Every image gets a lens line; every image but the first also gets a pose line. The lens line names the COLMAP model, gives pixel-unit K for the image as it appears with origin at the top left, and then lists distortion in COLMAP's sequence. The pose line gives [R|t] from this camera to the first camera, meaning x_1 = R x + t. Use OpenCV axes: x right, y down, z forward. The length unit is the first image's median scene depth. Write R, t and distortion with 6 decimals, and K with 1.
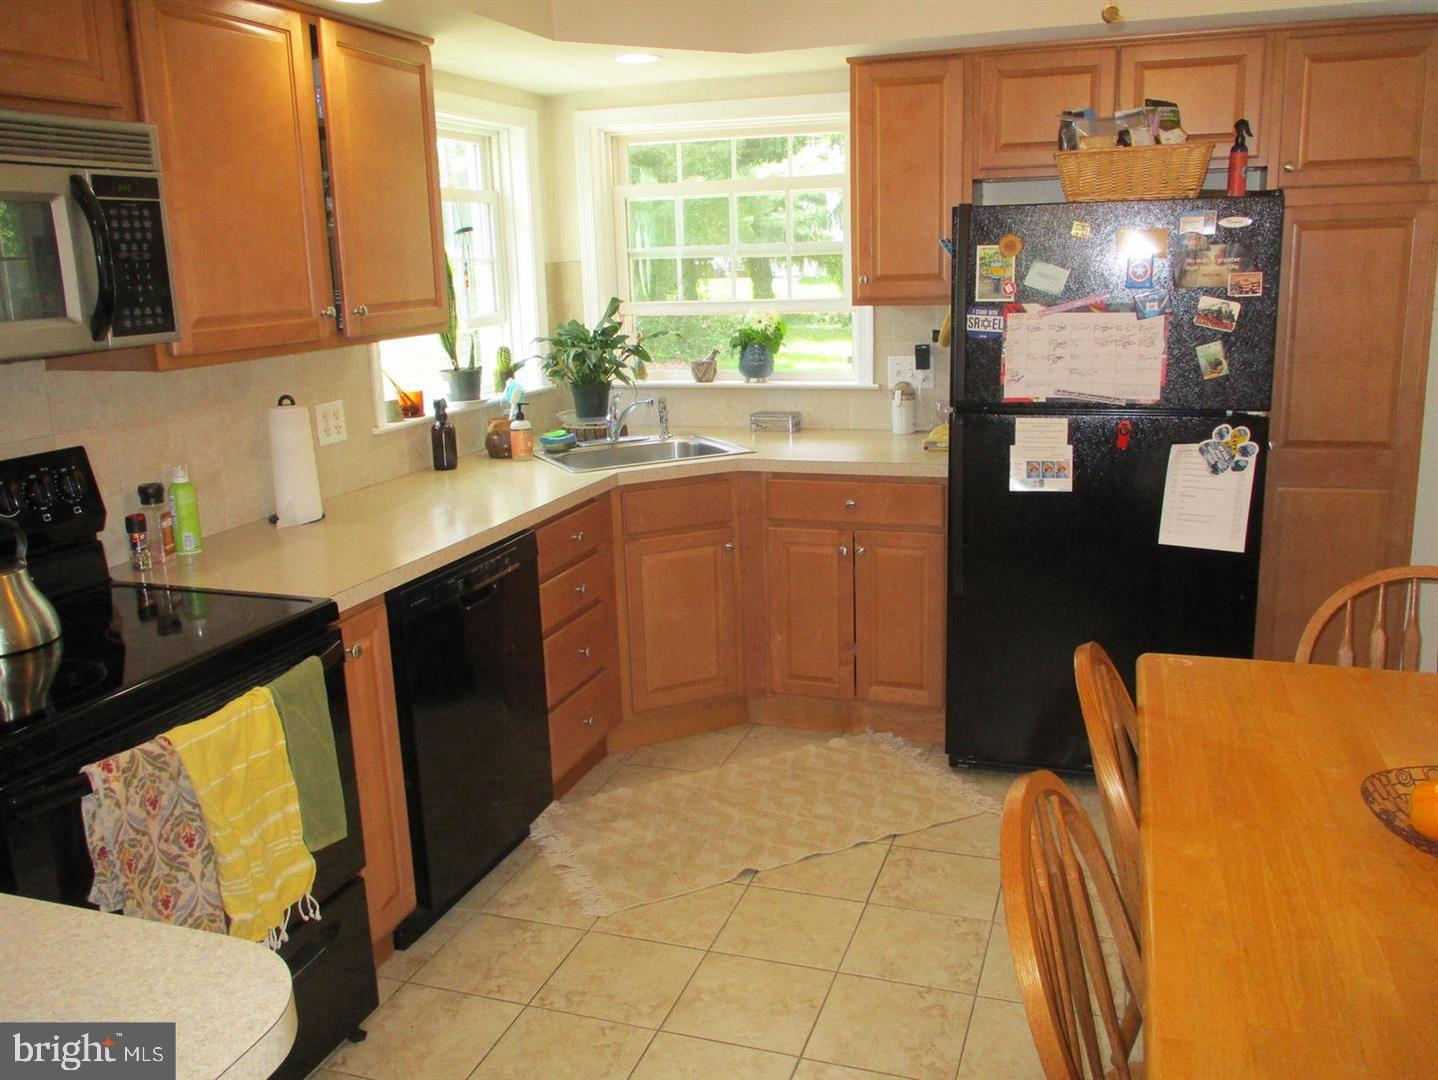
lens RADIAL K [[1214.7, 0, 720.2], [0, 1214.7, 537.9], [0, 0, 1]] dist [-0.001235, -0.017604]
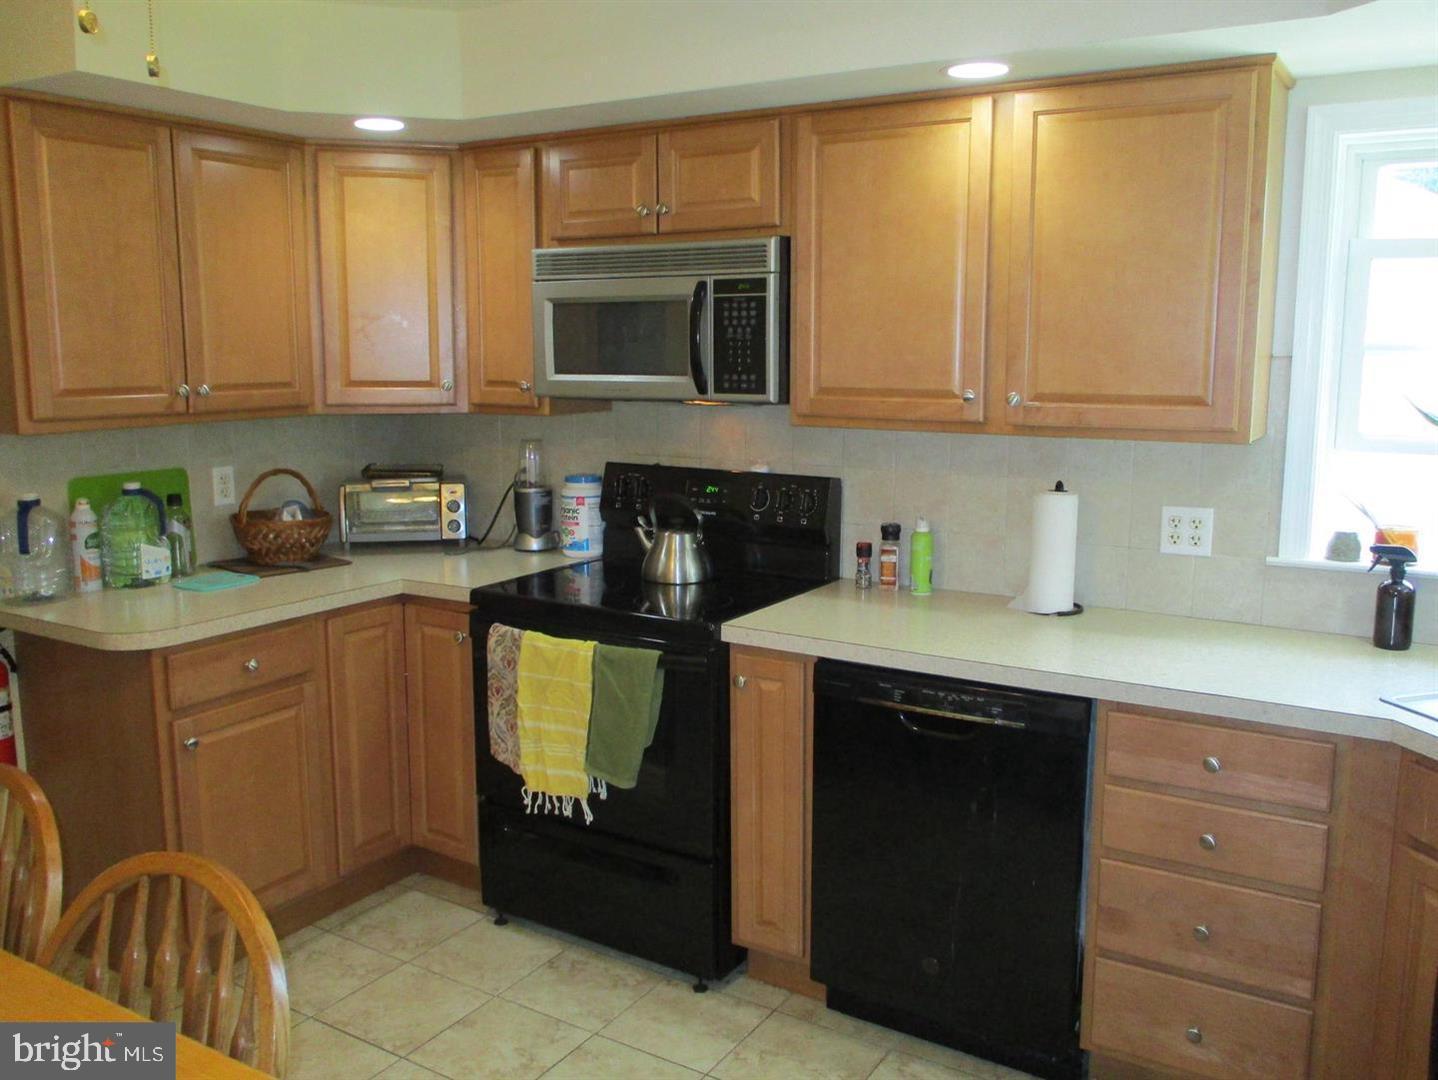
lens RADIAL K [[1214.7, 0, 719.9], [0, 1214.7, 535.6], [0, 0, 1]] dist [-0.001235, -0.017604]
pose [[-0.220433, 0.185901, -0.957523, 0.538053], [-0.216289, 0.947915, 0.233828, -0.208546], [0.951119, 0.258645, -0.168744, 0.789353]]
